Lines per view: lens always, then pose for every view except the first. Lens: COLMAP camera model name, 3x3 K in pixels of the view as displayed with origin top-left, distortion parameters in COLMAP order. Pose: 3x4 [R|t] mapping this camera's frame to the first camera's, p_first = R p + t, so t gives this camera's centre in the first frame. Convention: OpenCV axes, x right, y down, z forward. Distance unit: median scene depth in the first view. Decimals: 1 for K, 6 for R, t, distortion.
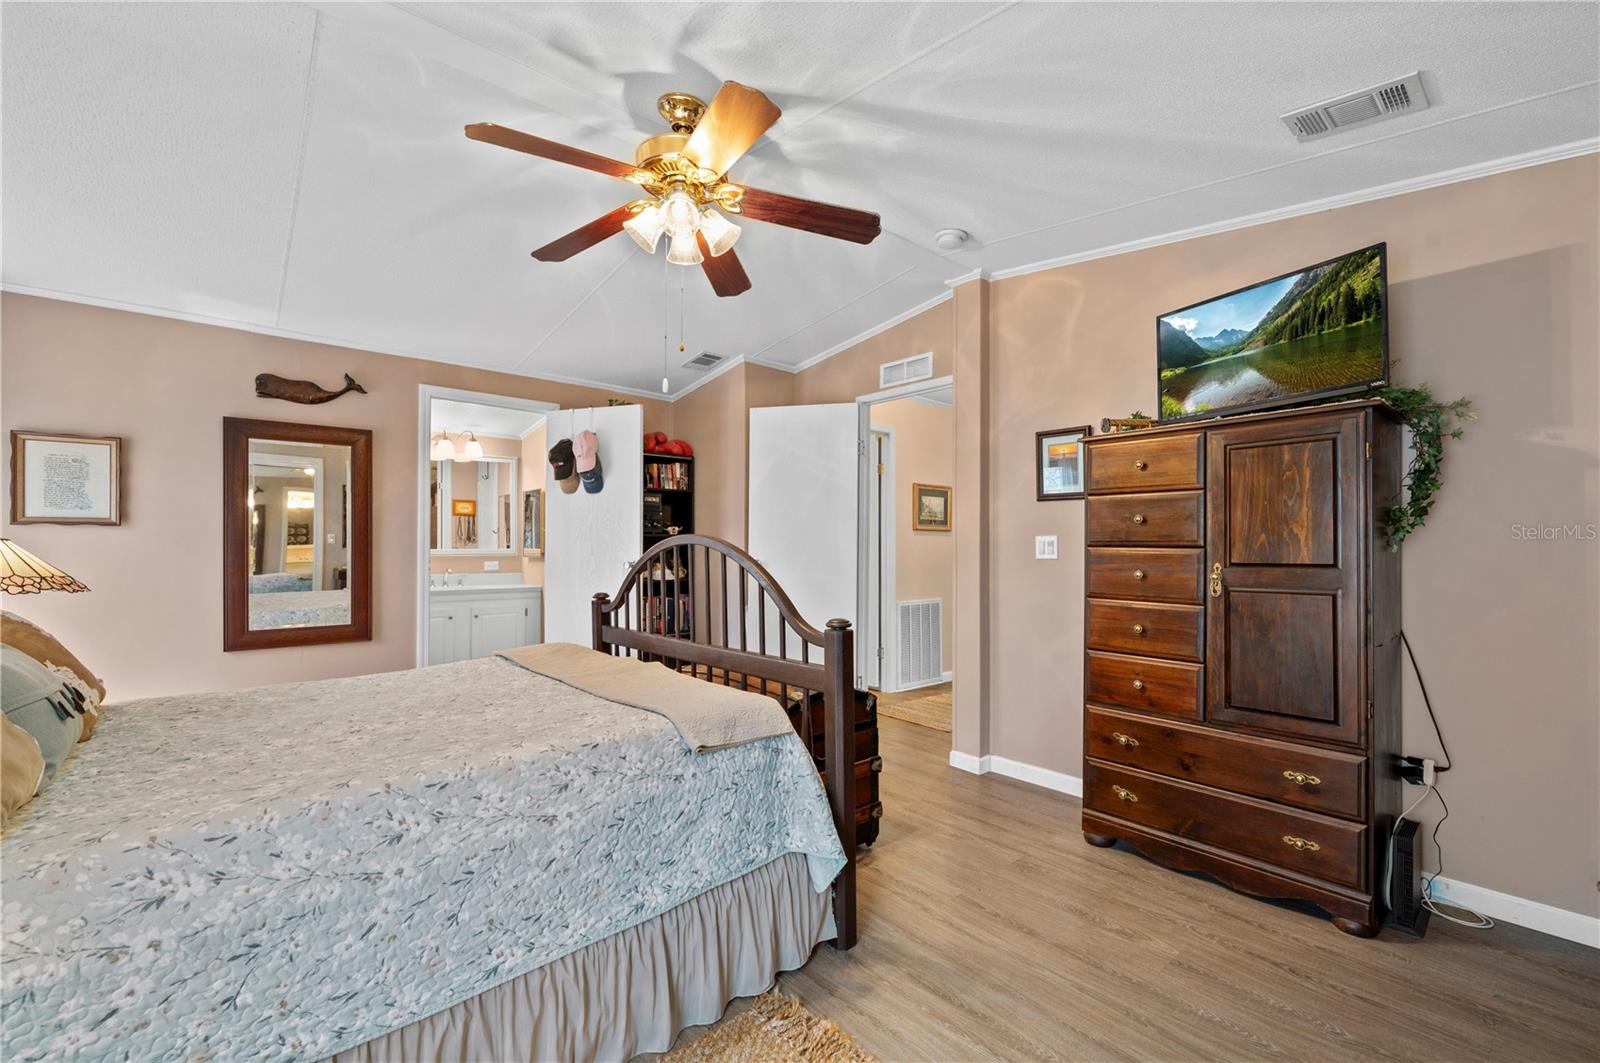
lens RADIAL K [[655.4, 0, 796.3], [0, 655.4, 532.7], [0, 0, 1]] dist [0.000469, 0.000008]
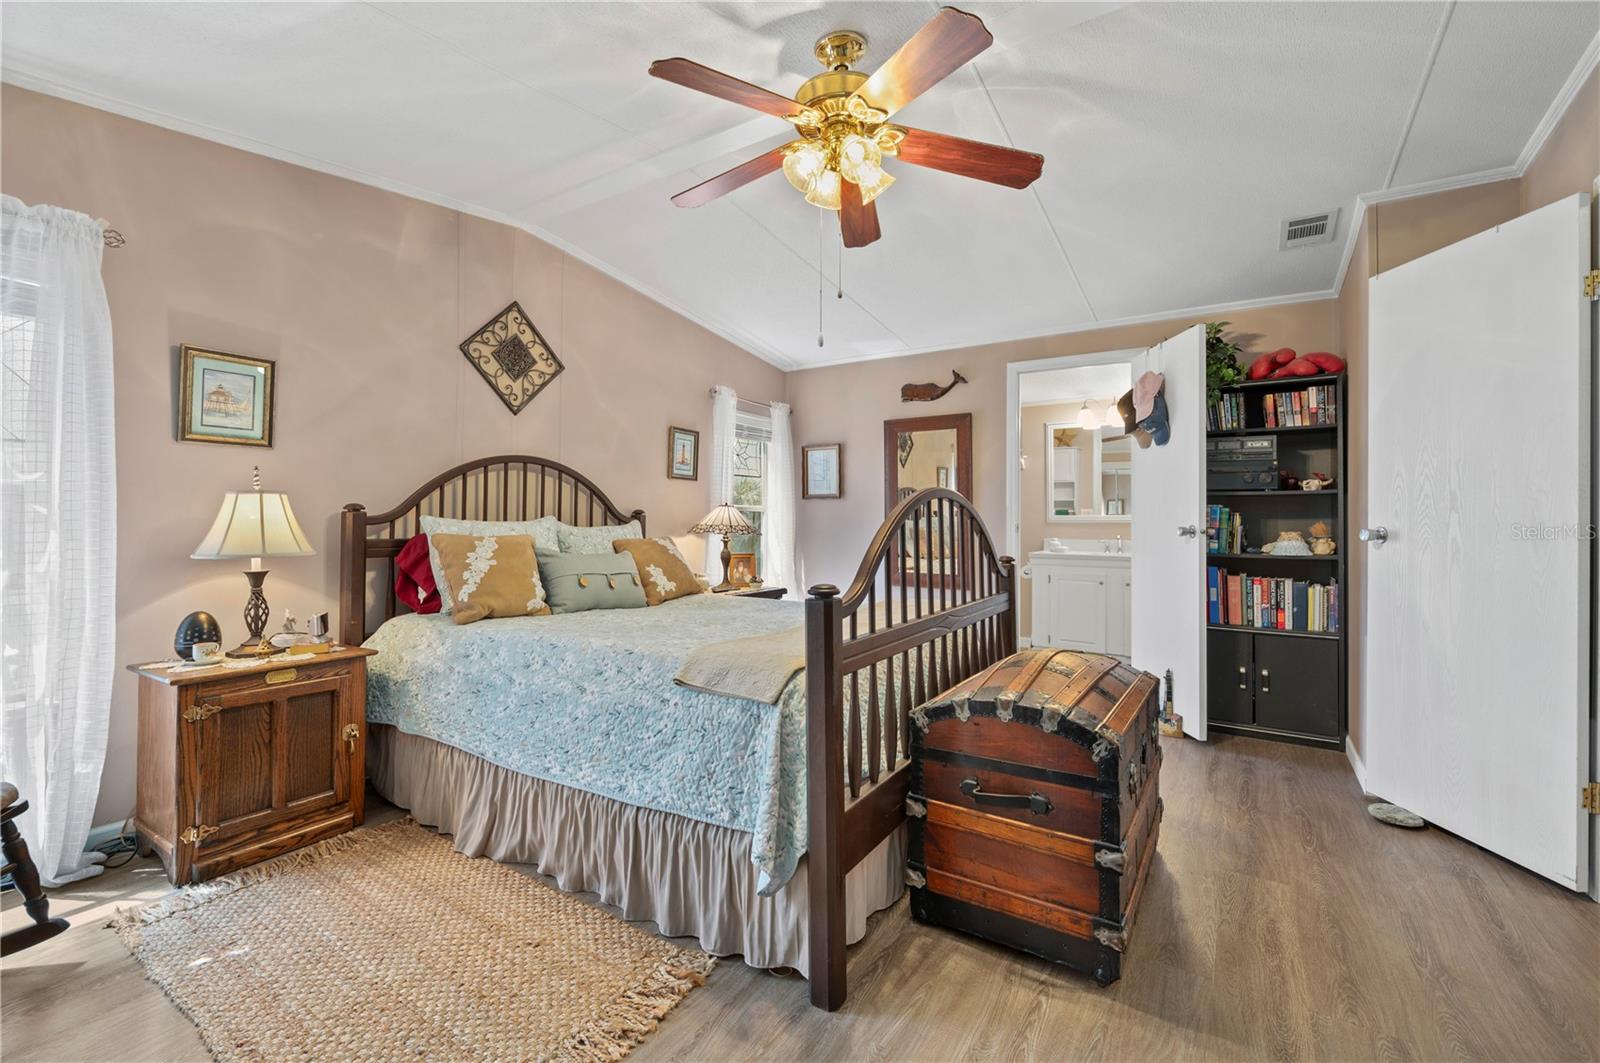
lens RADIAL K [[654.6, 0, 801.1], [0, 654.6, 504.8], [0, 0, 1]] dist [0.000927, -0.000008]
pose [[0.308044, -0.019237, -0.951178, 0.479579], [0.017755, 0.999738, -0.014470, 0.027244], [0.951207, -0.012431, 0.308304, 0.432294]]
